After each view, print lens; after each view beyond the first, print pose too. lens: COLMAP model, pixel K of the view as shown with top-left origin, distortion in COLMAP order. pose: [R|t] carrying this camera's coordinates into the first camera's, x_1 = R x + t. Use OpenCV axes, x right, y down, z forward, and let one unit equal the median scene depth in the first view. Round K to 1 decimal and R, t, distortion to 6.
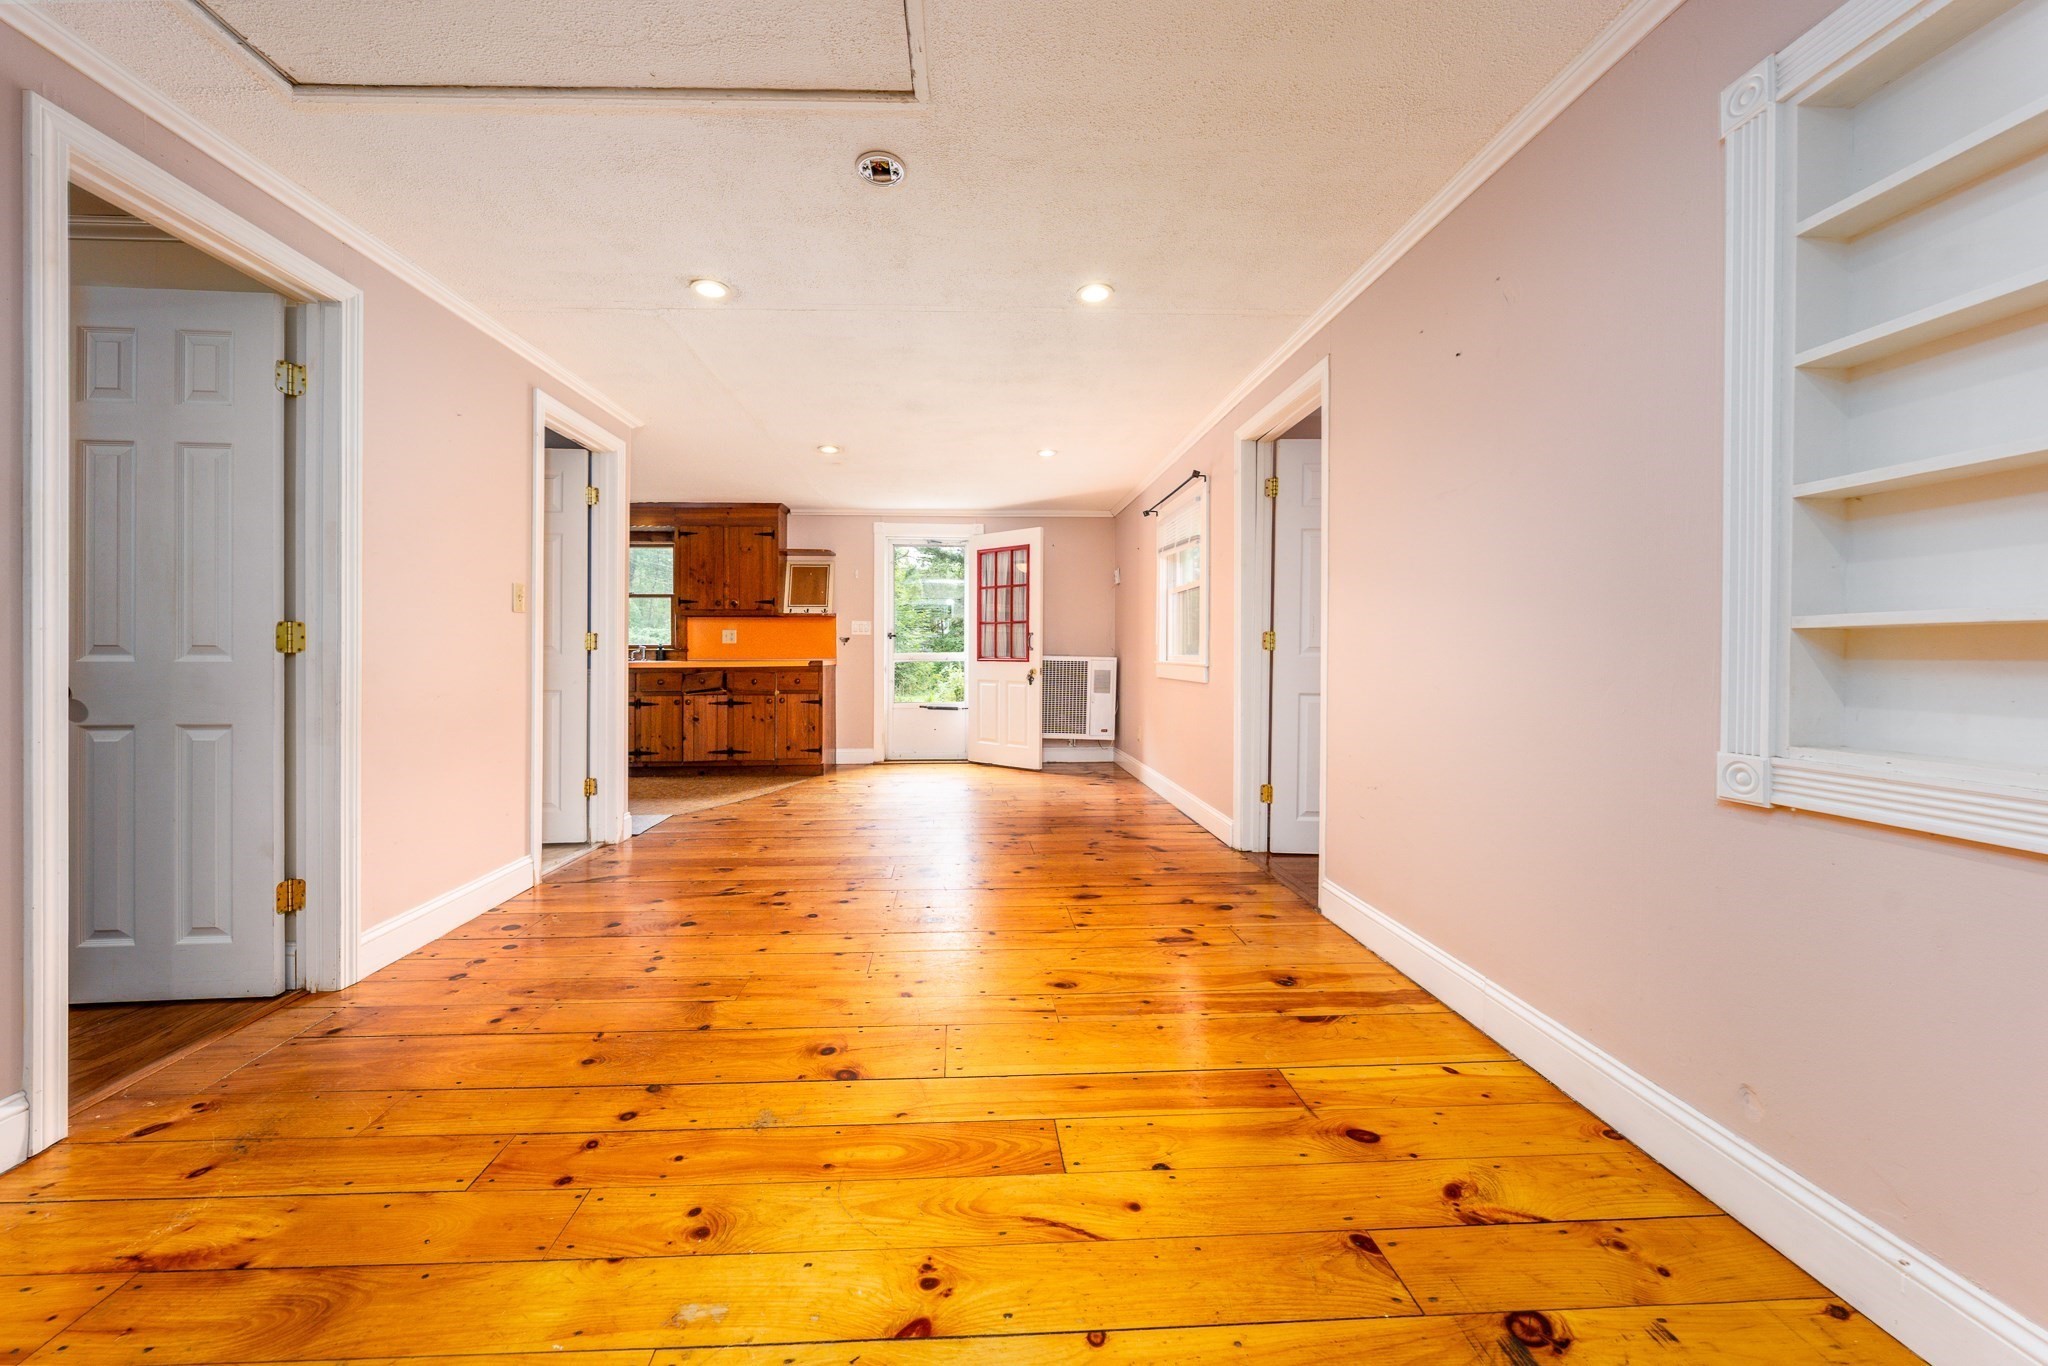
lens RADIAL K [[767.5, 0, 967.5], [0, 767.5, 656.0], [0, 0, 1]] dist [0.014666, 0.000164]
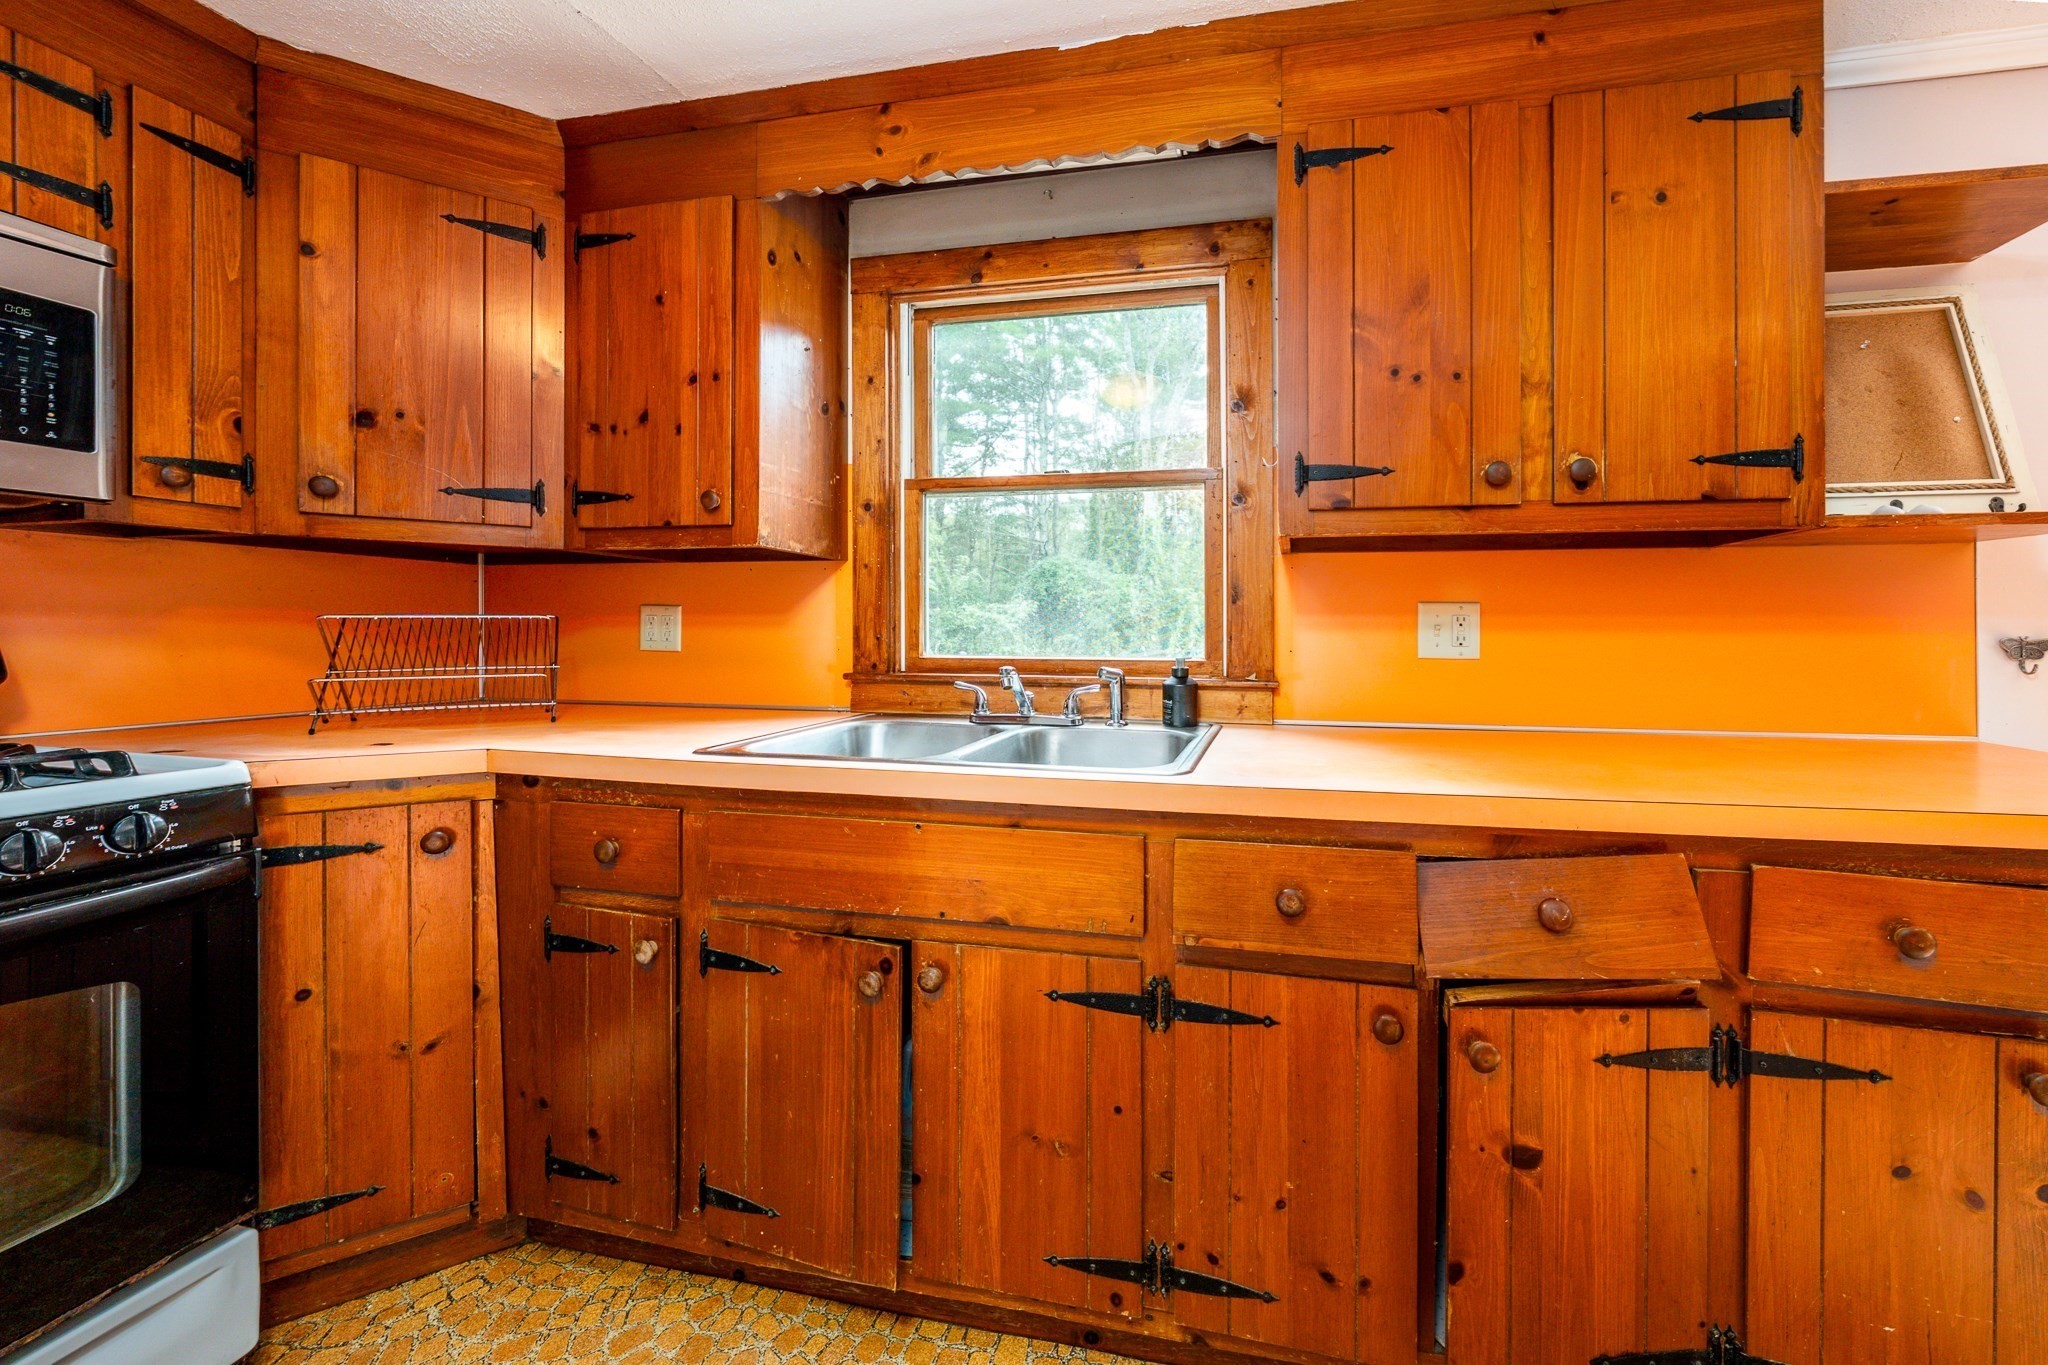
lens RADIAL K [[701.5, 0, 1129.0], [0, 701.5, 633.5], [0, 0, 1]] dist [-0.002160, -0.001055]
pose [[0.979030, 0.006096, -0.203624, -0.403618], [-0.004198, 0.999944, 0.009754, -0.028904], [0.203672, -0.008695, 0.979001, 0.838064]]
